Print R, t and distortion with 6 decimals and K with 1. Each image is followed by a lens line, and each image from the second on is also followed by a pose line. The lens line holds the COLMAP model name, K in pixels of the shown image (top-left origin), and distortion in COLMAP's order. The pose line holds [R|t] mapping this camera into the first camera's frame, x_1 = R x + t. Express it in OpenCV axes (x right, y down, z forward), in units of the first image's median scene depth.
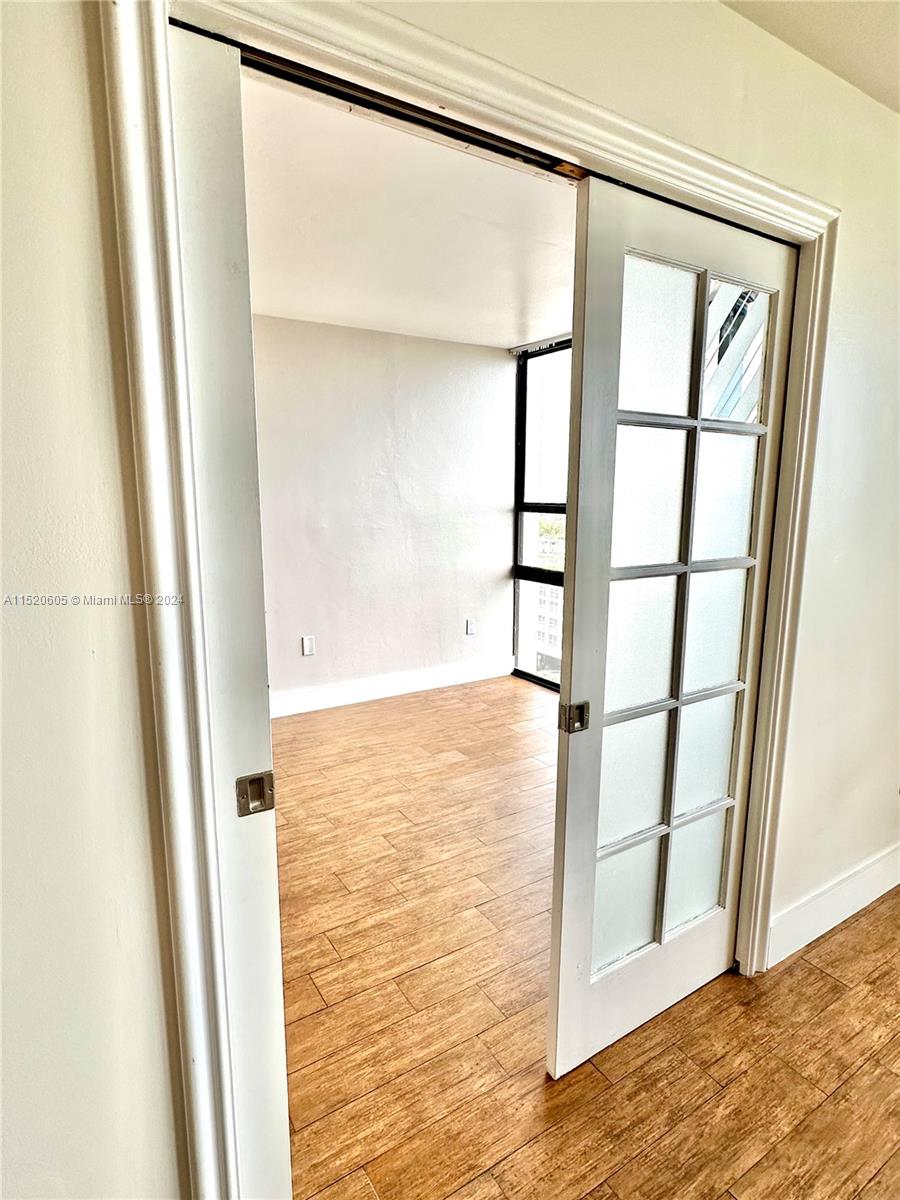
lens RADIAL K [[662.1, 0, 454.7], [0, 662.1, 599.0], [0, 0, 1]] dist [-0.003530, 0.001532]
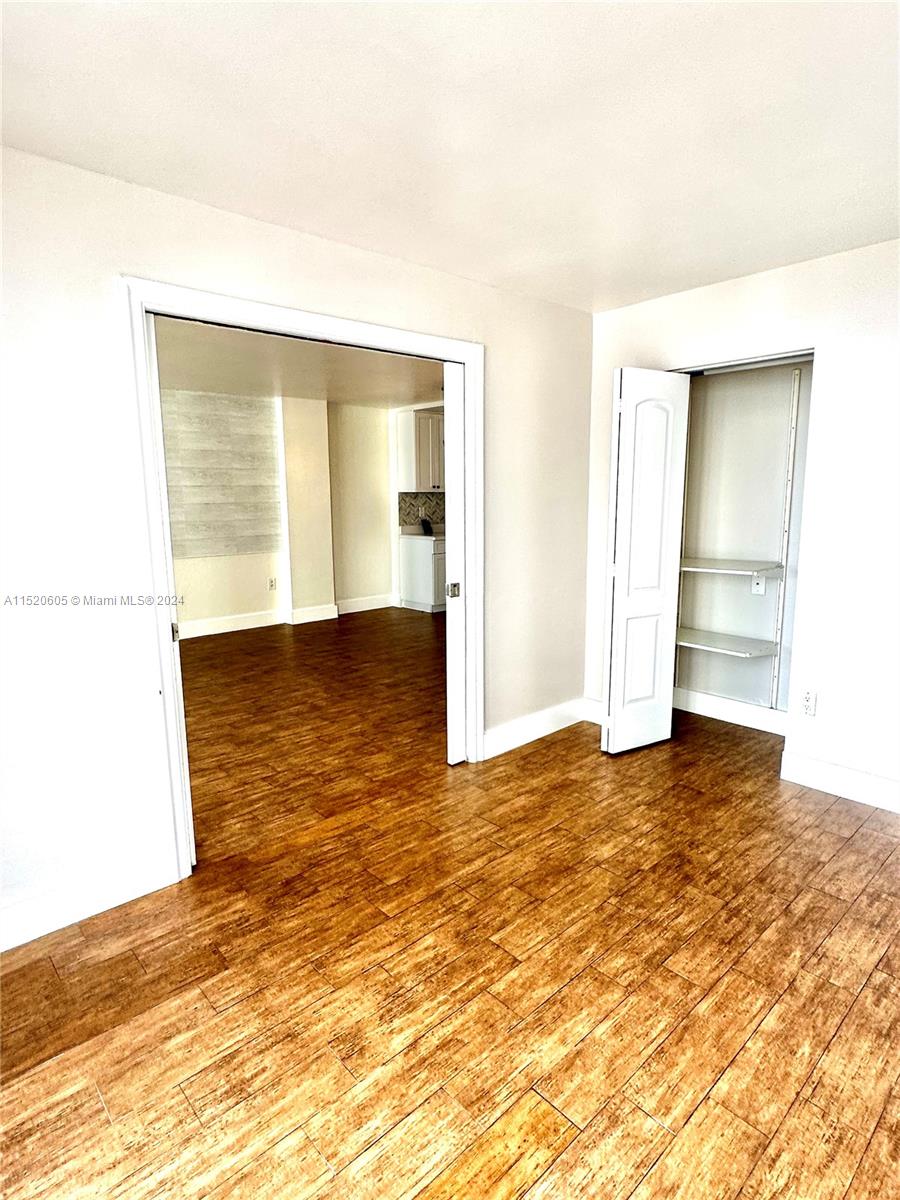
lens RADIAL K [[662.1, 0, 457.8], [0, 662.1, 598.5], [0, 0, 1]] dist [-0.003530, 0.001532]
pose [[-0.985938, 0.032738, -0.163873, 0.060139], [-0.021153, 0.948286, 0.316713, -0.231632], [0.165767, 0.315726, -0.934258, 1.400216]]
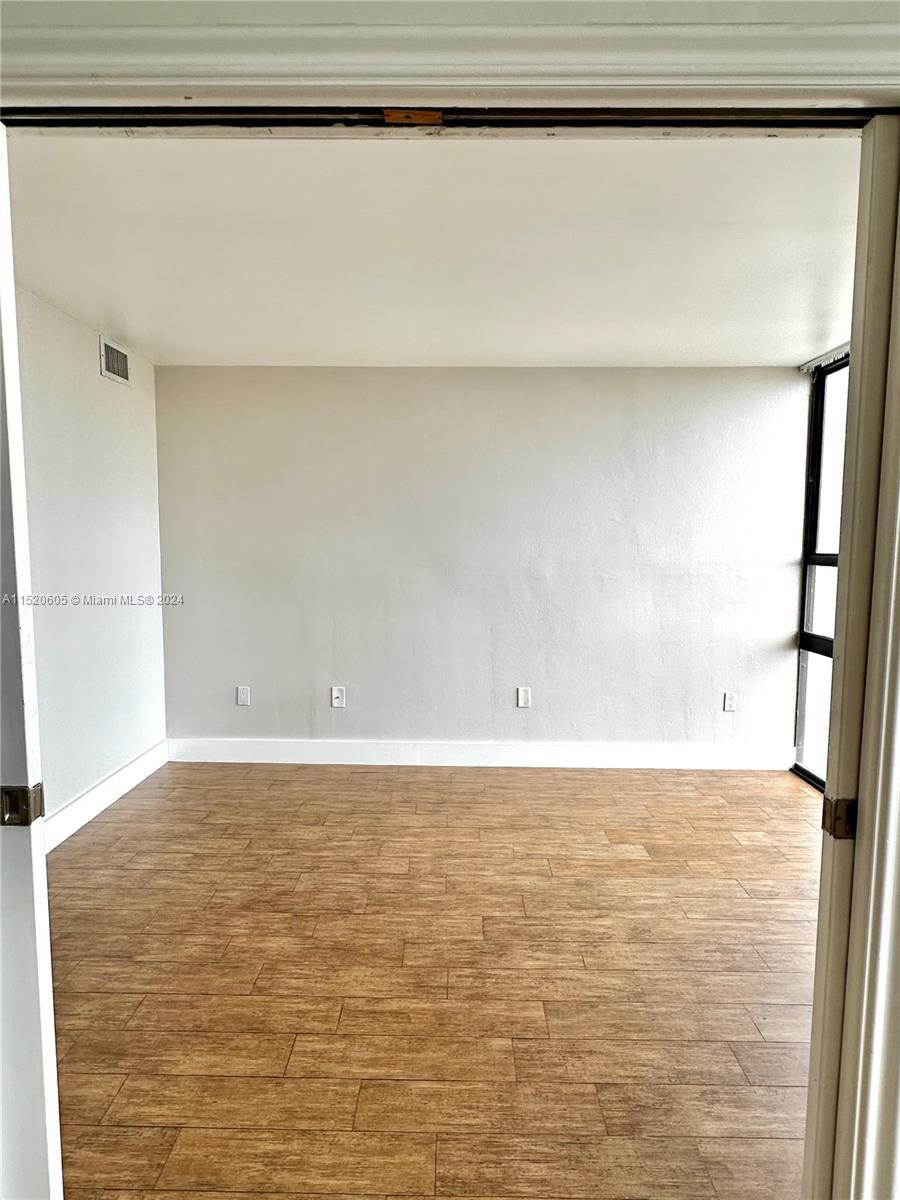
lens RADIAL K [[662.1, 0, 442.9], [0, 662.1, 596.8], [0, 0, 1]] dist [-0.003530, 0.001532]
pose [[0.831224, 0.047944, -0.553866, 0.286270], [-0.095509, 0.993777, -0.057313, -0.011185], [0.547672, 0.100539, 0.830631, 0.173854]]
